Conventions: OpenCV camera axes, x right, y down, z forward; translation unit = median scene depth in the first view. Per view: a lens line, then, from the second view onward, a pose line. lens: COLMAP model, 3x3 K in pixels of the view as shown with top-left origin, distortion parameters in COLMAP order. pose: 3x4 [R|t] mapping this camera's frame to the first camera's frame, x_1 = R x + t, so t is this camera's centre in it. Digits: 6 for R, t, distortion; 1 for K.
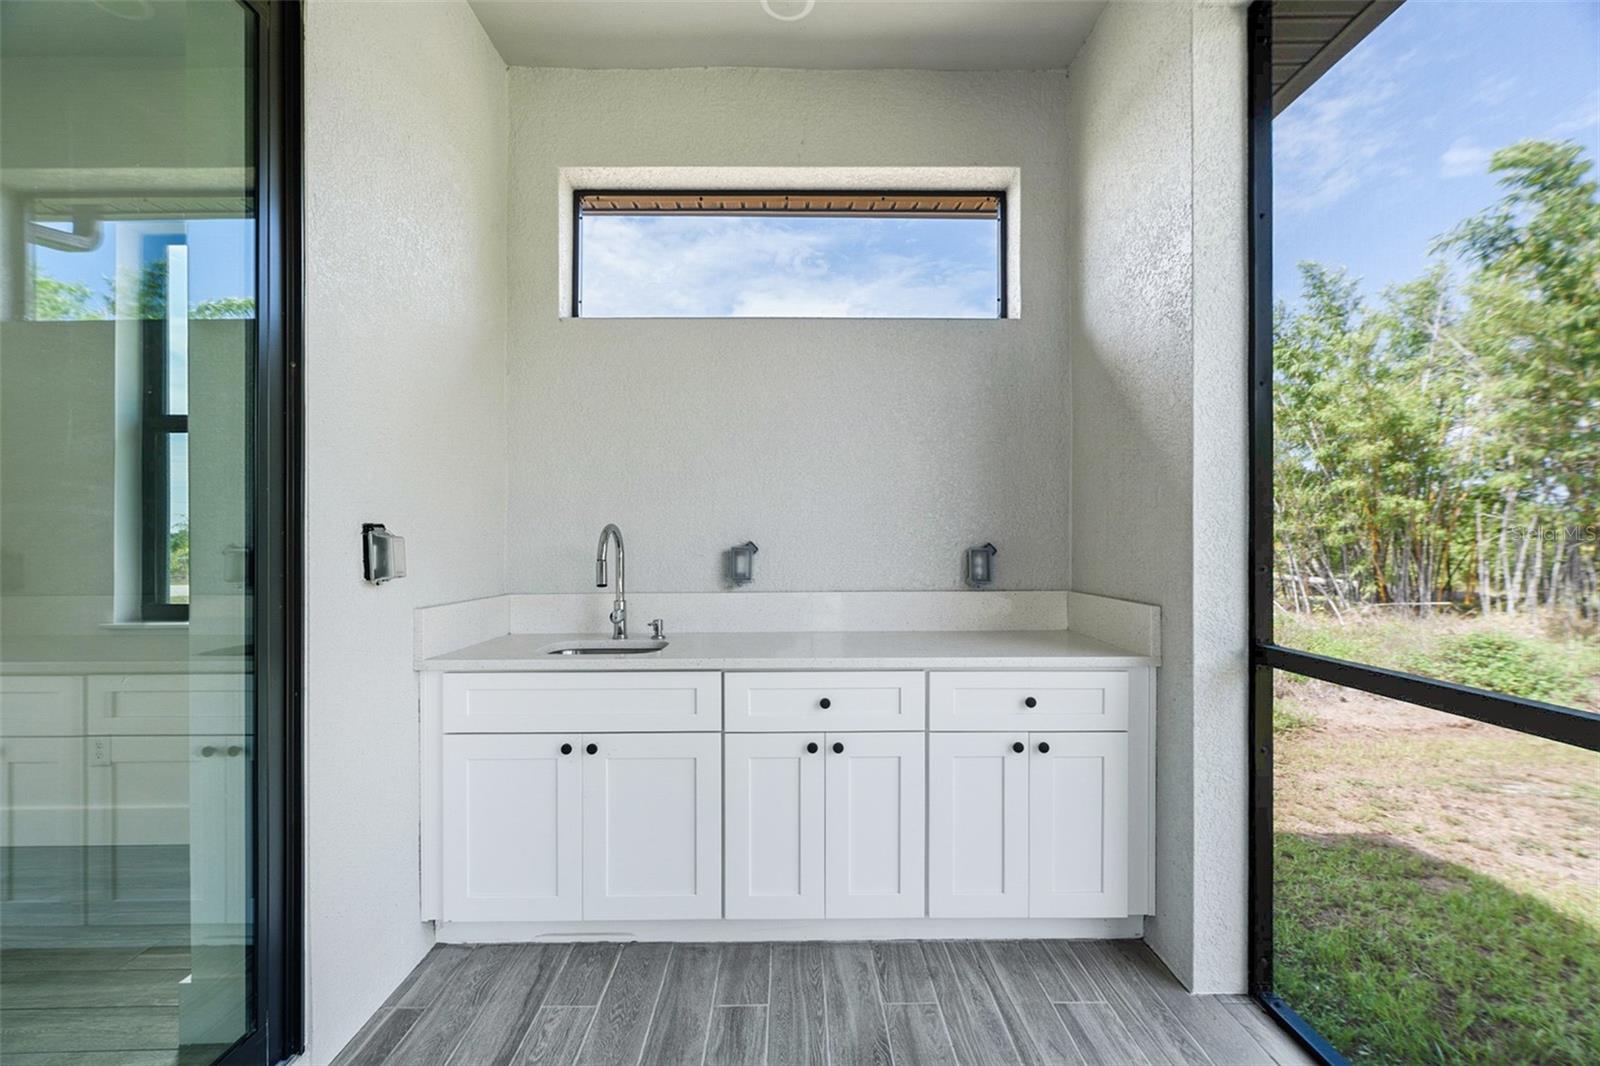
lens RADIAL K [[695.5, 0, 795.9], [0, 695.5, 543.0], [0, 0, 1]] dist [-0.008007, 0.001118]
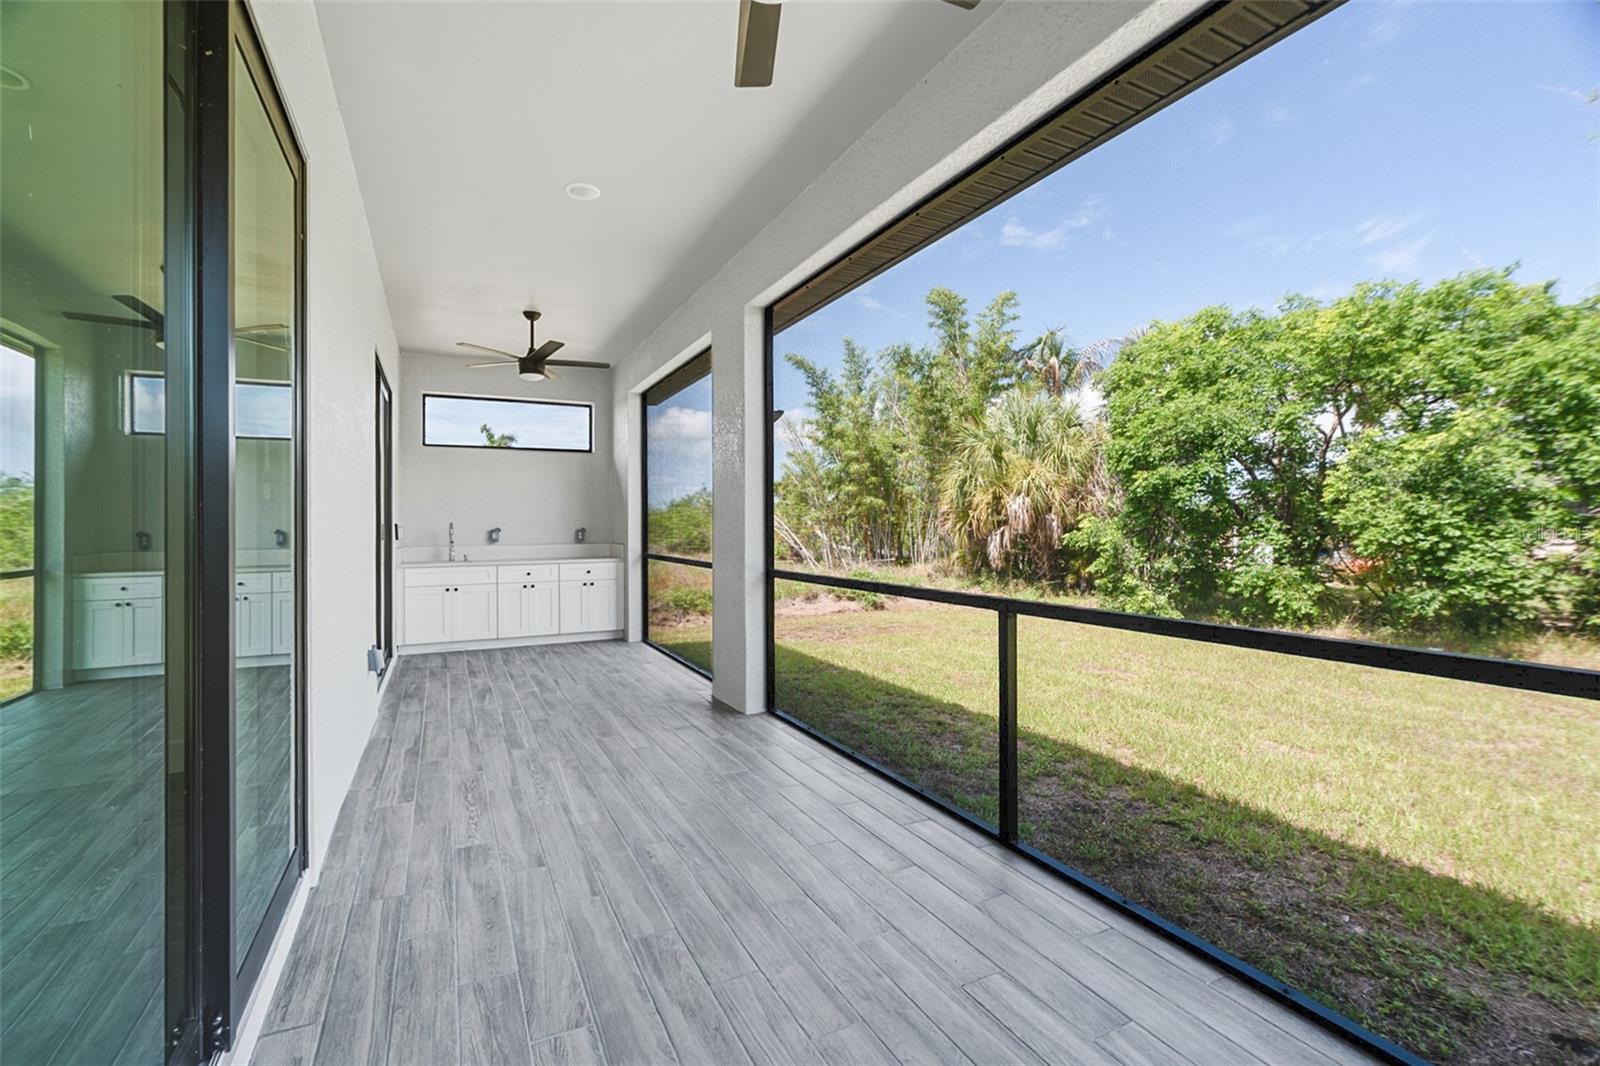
lens RADIAL K [[695.5, 0, 797.4], [0, 695.5, 531.4], [0, 0, 1]] dist [-0.008007, 0.001118]
pose [[0.897630, -0.009094, 0.440655, -0.216805], [0.004041, 0.999915, 0.012404, -0.017687], [-0.440731, -0.009354, 0.897591, -2.117486]]
